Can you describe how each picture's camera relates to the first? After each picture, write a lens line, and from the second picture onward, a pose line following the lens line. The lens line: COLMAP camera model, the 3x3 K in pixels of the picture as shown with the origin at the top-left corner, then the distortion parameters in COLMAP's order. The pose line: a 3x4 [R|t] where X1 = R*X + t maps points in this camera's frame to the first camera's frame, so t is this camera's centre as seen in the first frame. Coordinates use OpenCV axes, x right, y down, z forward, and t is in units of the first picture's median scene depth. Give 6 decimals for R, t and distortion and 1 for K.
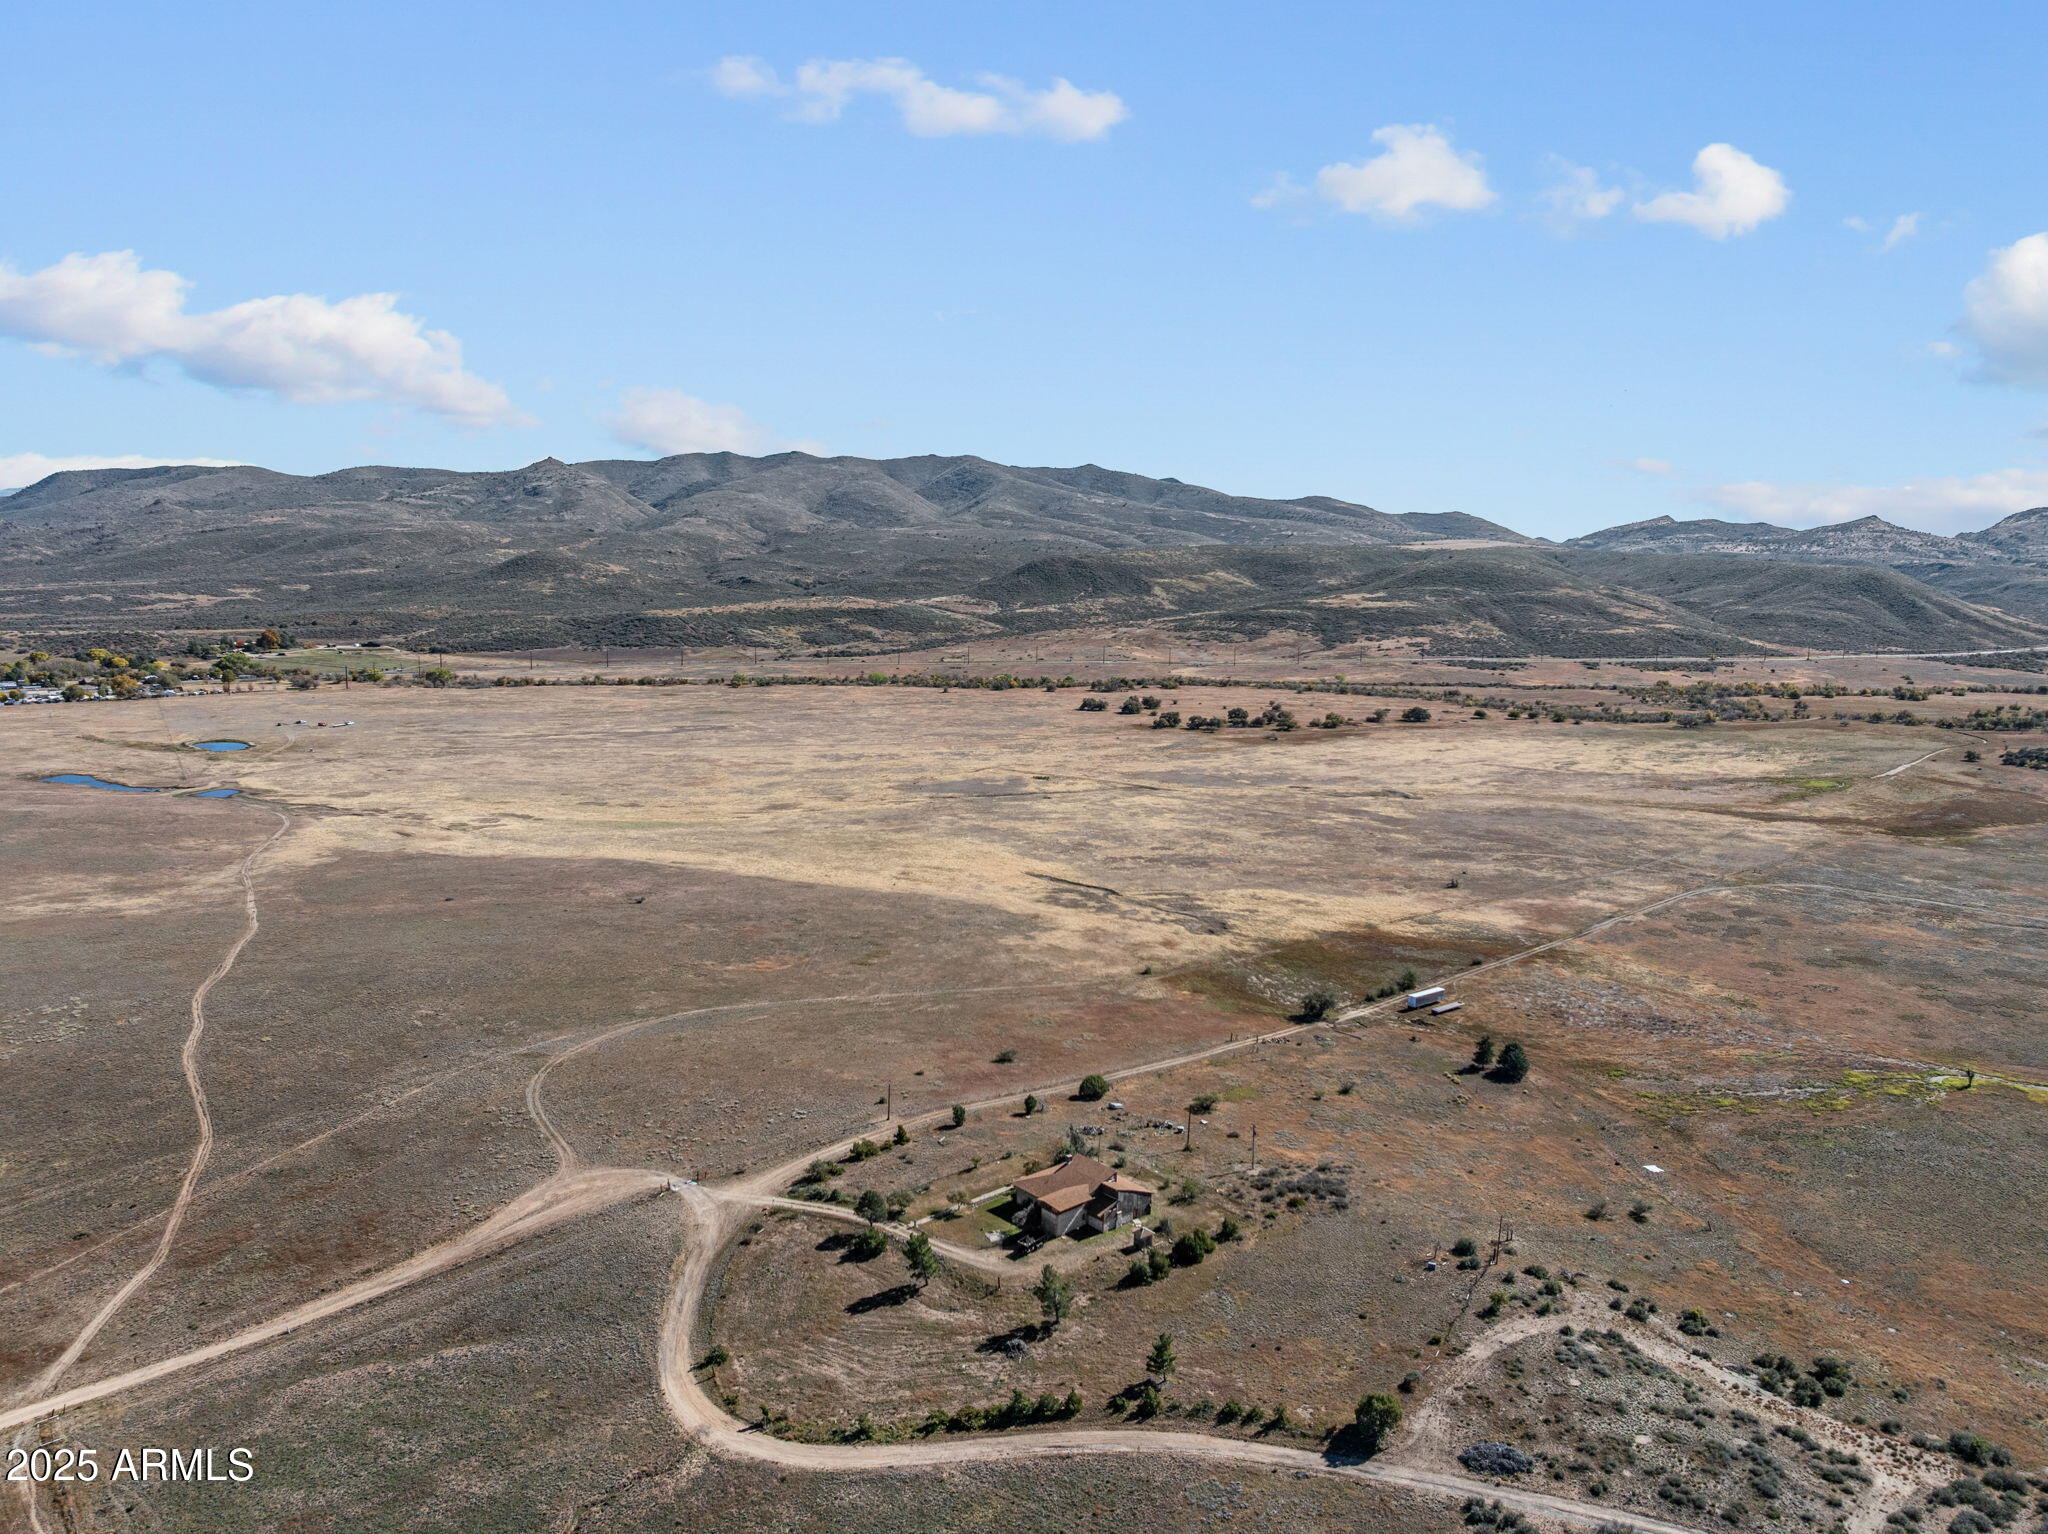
lens RADIAL K [[1445.6, 0, 1024.0], [0, 1445.6, 767.0], [0, 0, 1]] dist [-0.033395, -0.000379]
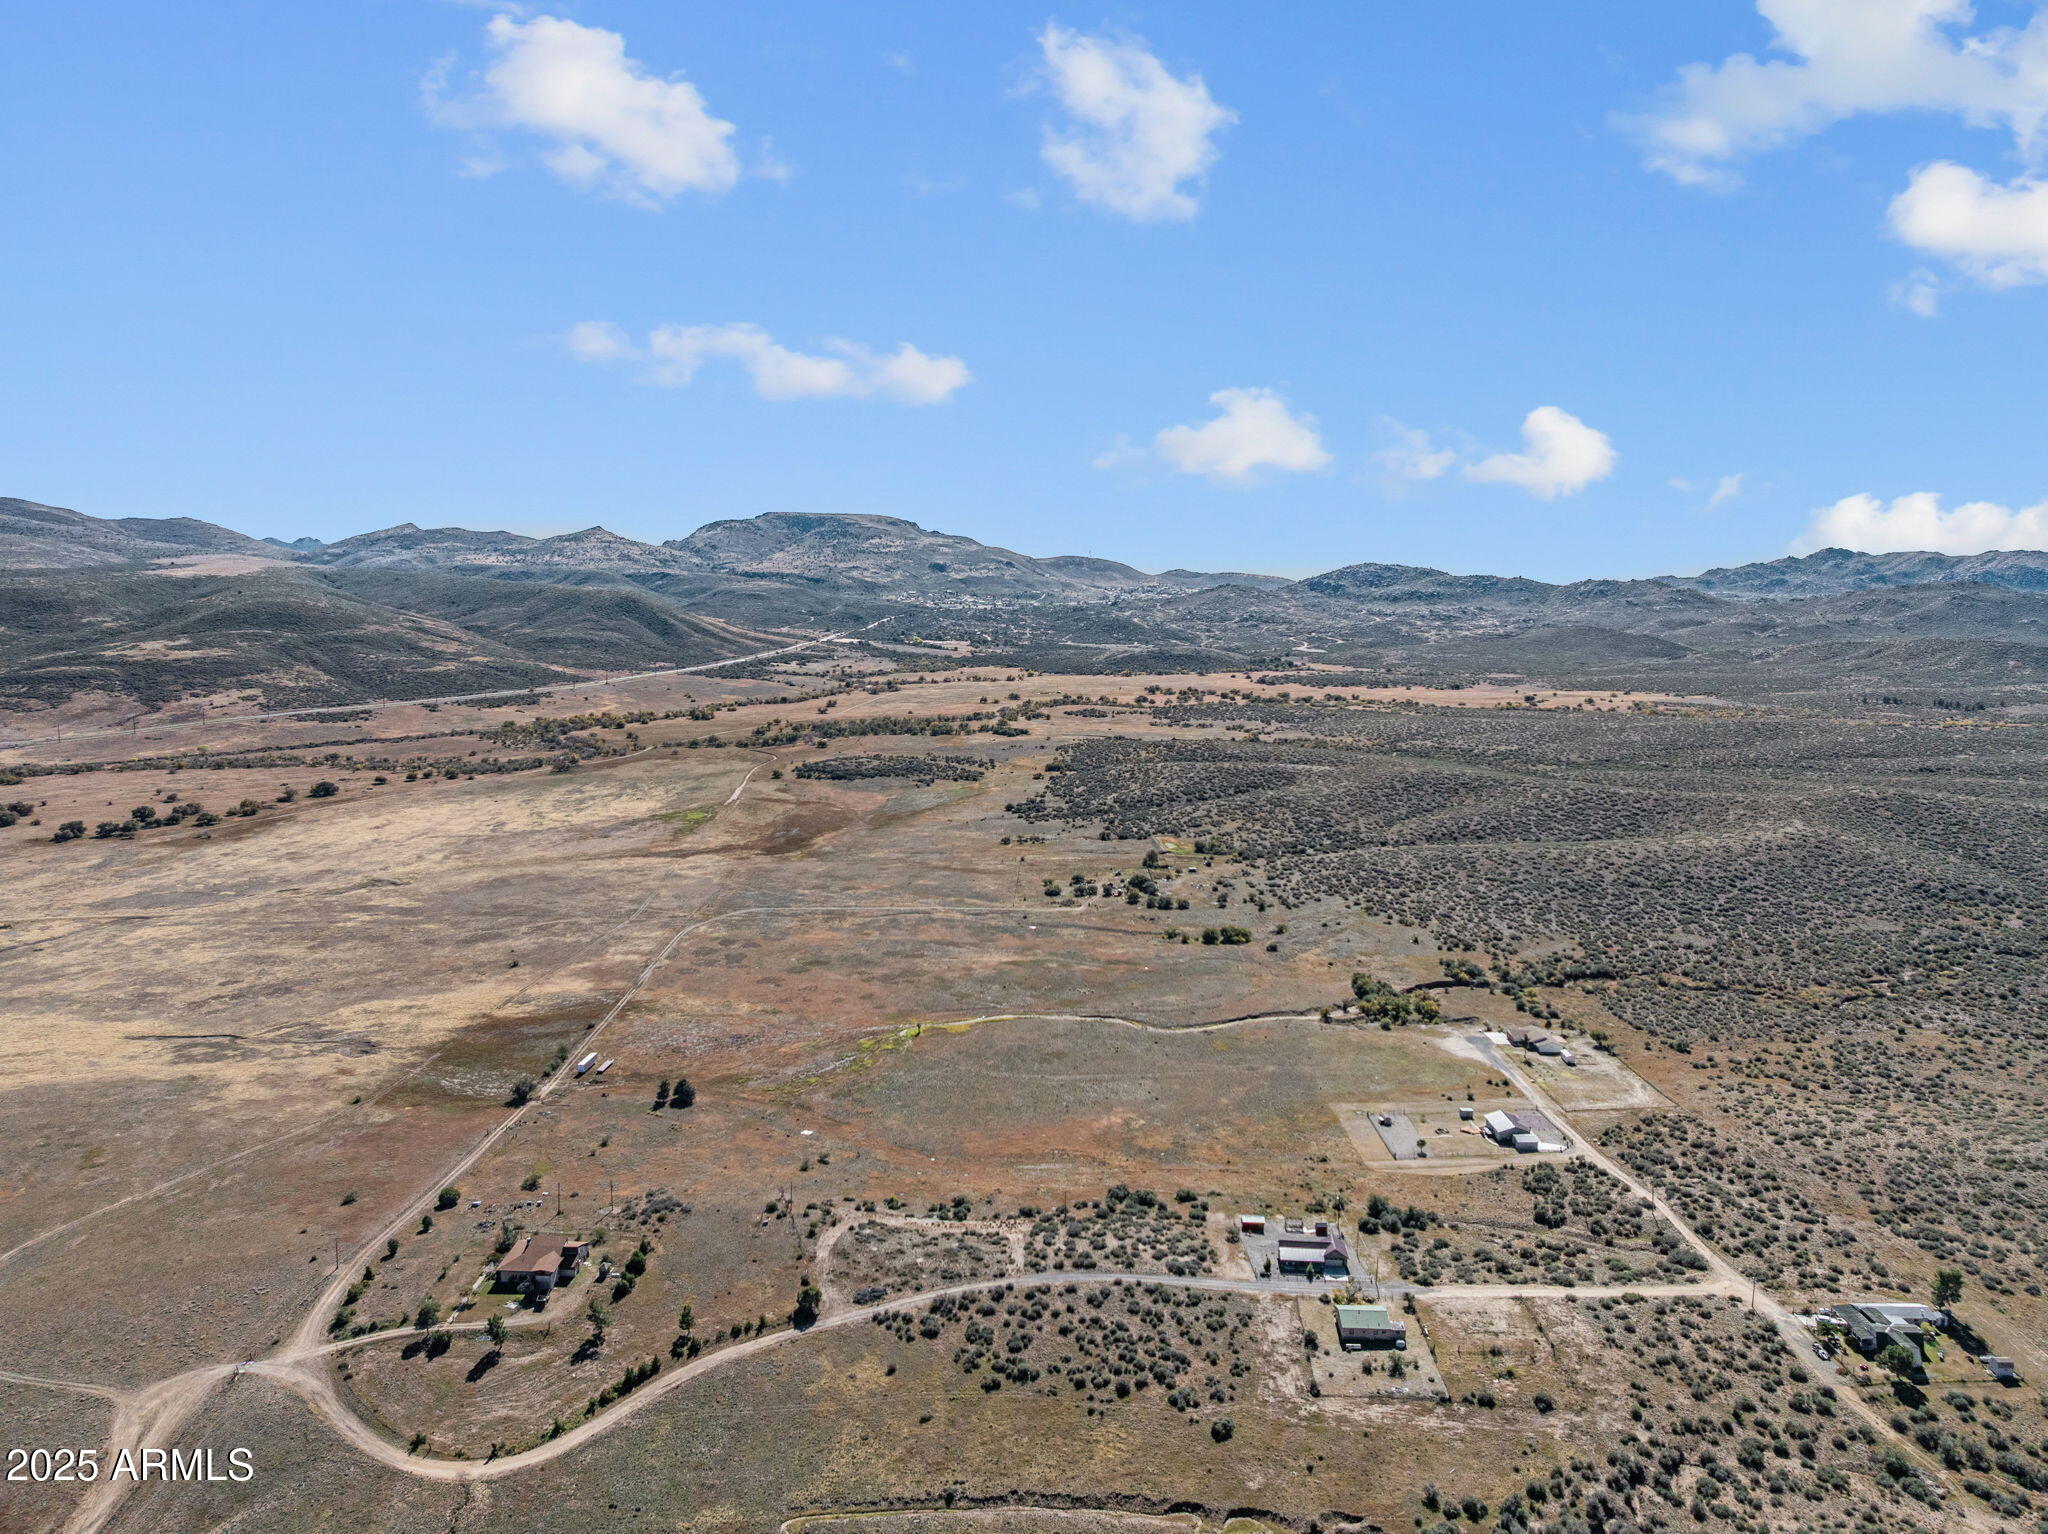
lens RADIAL K [[1548.8, 0, 1029.4], [0, 1548.8, 715.8], [0, 0, 1]] dist [-0.053365, 0.002374]
pose [[0.662082, -0.099719, 0.742768, -0.426175], [0.108328, 0.993433, 0.036811, -0.150770], [-0.741561, 0.056091, 0.668537, -0.259332]]
